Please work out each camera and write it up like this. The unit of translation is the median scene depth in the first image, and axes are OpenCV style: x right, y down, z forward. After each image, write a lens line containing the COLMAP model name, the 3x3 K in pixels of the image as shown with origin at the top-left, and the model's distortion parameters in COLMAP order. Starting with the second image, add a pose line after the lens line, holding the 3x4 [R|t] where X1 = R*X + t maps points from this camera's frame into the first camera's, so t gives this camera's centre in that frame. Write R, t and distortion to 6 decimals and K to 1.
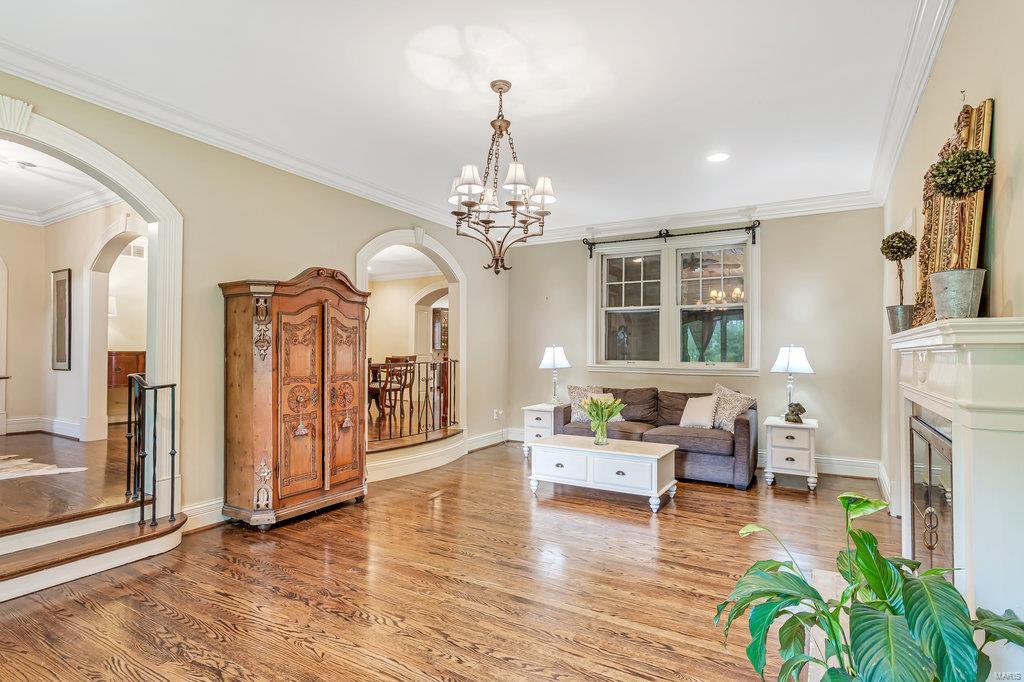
lens RADIAL K [[512.7, 0, 523.7], [0, 512.7, 344.0], [0, 0, 1]] dist [-0.001203, 0.000356]
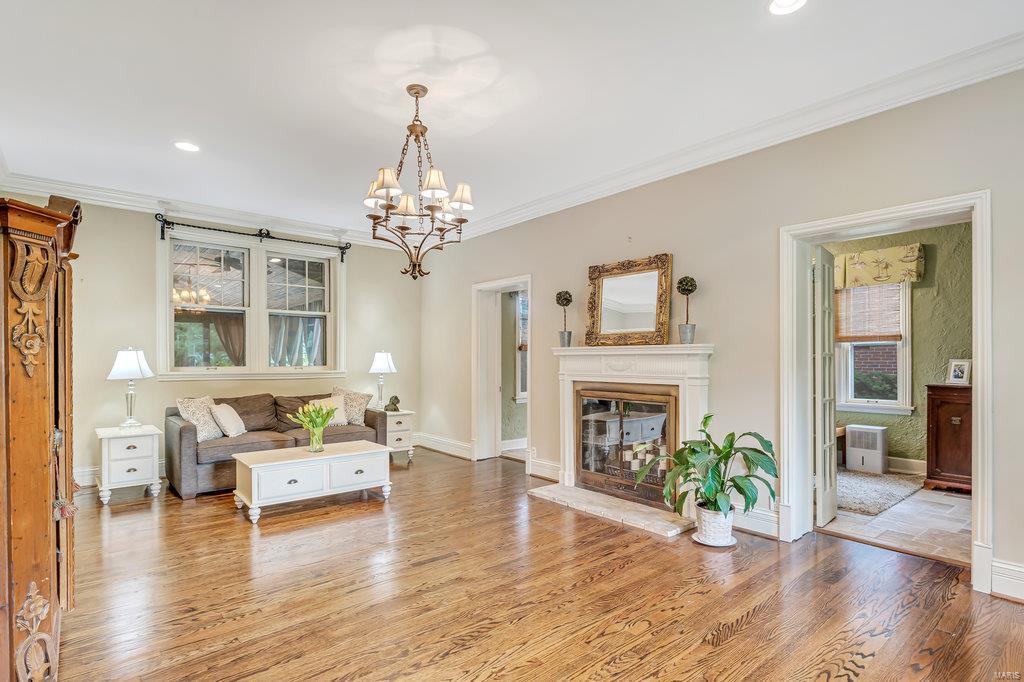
lens RADIAL K [[496.3, 0, 509.2], [0, 496.3, 357.7], [0, 0, 1]] dist [0.001041, 0.000891]
pose [[0.361256, -0.005762, 0.932449, -0.871400], [-0.011616, 0.999876, 0.010679, 0.004866], [-0.932394, -0.014689, 0.361144, 0.468556]]
